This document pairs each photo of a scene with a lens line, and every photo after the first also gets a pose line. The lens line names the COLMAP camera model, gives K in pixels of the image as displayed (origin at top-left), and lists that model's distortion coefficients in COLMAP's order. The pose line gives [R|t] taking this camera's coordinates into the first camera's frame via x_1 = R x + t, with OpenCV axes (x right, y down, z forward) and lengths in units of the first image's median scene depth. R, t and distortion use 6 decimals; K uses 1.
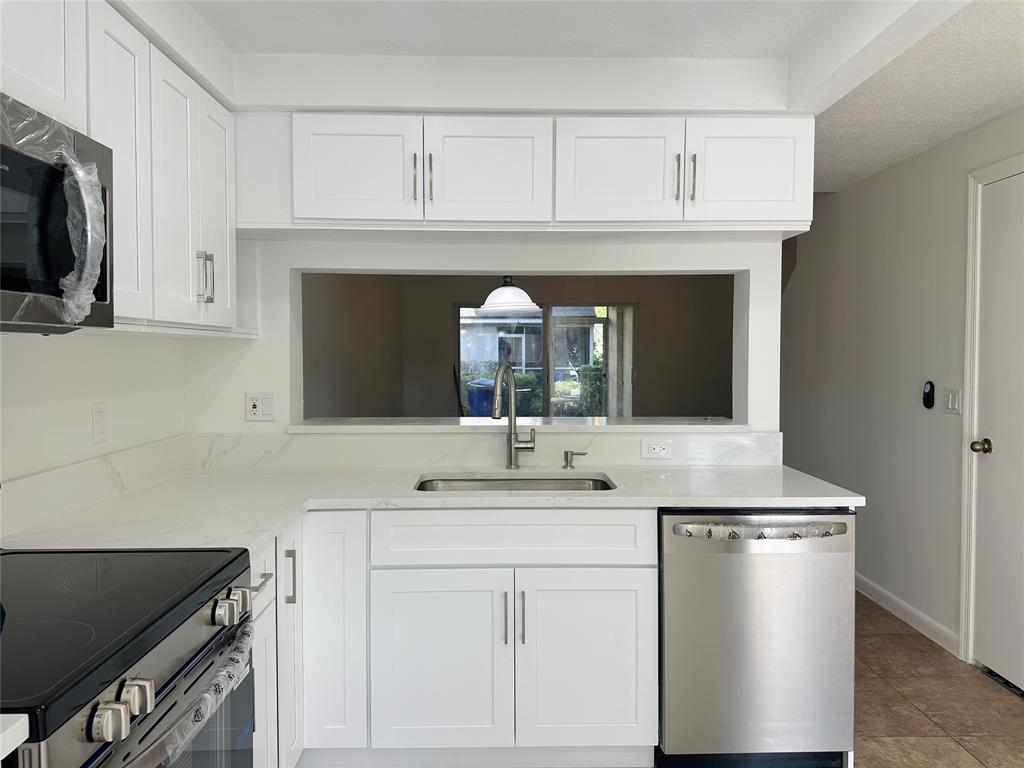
lens RADIAL K [[723.8, 0, 511.5], [0, 723.8, 370.5], [0, 0, 1]] dist [0.151304, -0.197355]
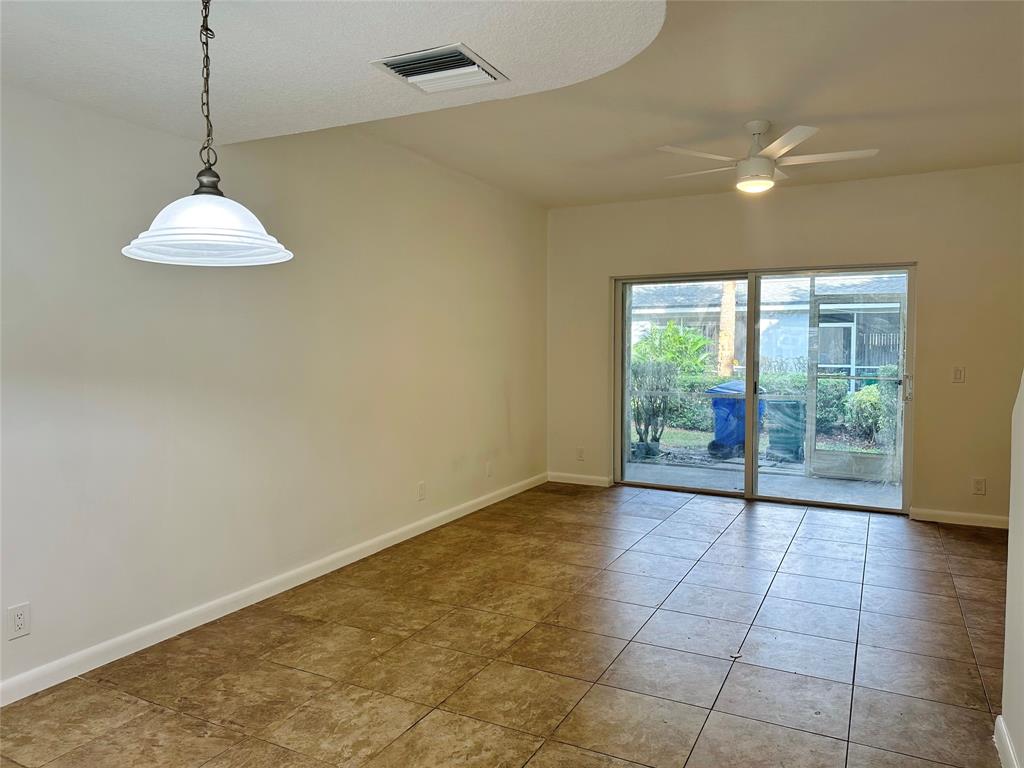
lens RADIAL K [[723.8, 0, 511.5], [0, 723.8, 370.5], [0, 0, 1]] dist [0.151304, -0.197355]
pose [[0.881684, 0.018086, -0.471494, 0.139588], [-0.014021, 0.999828, 0.012134, -0.007740], [0.471632, -0.004088, 0.881786, 0.266742]]
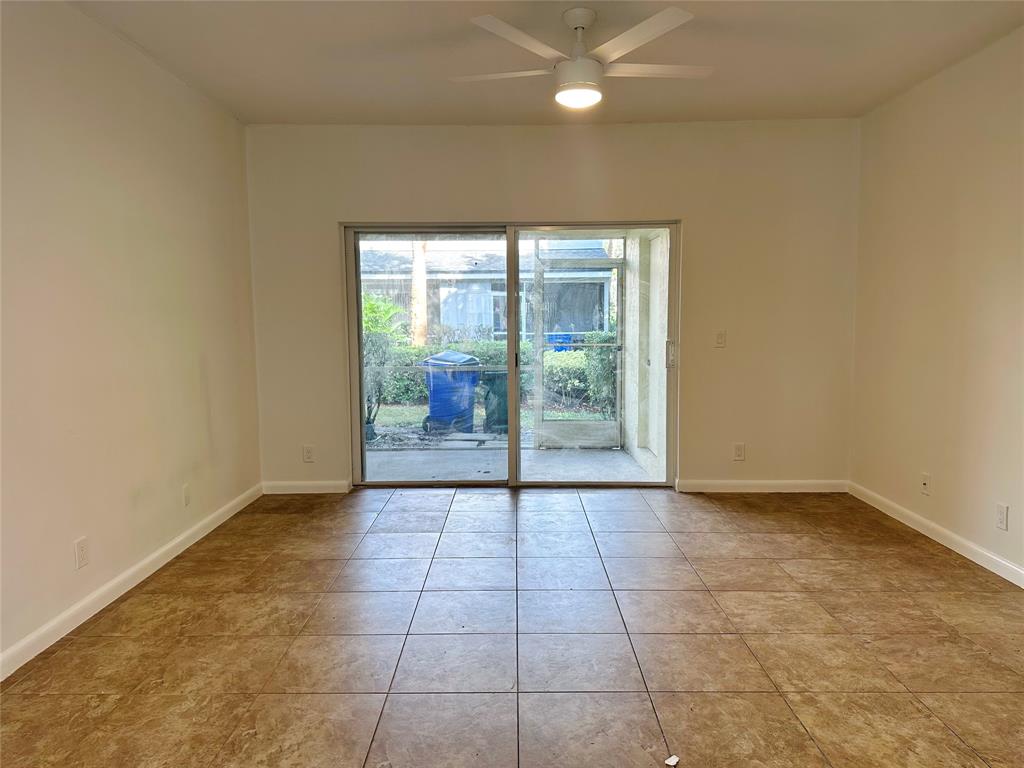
lens RADIAL K [[723.8, 0, 511.5], [0, 723.8, 370.5], [0, 0, 1]] dist [0.151304, -0.197355]
pose [[0.999583, -0.007024, -0.028004, 0.051643], [0.008469, 0.998621, 0.051813, -0.008386], [0.027601, -0.052029, 0.998264, 0.363374]]
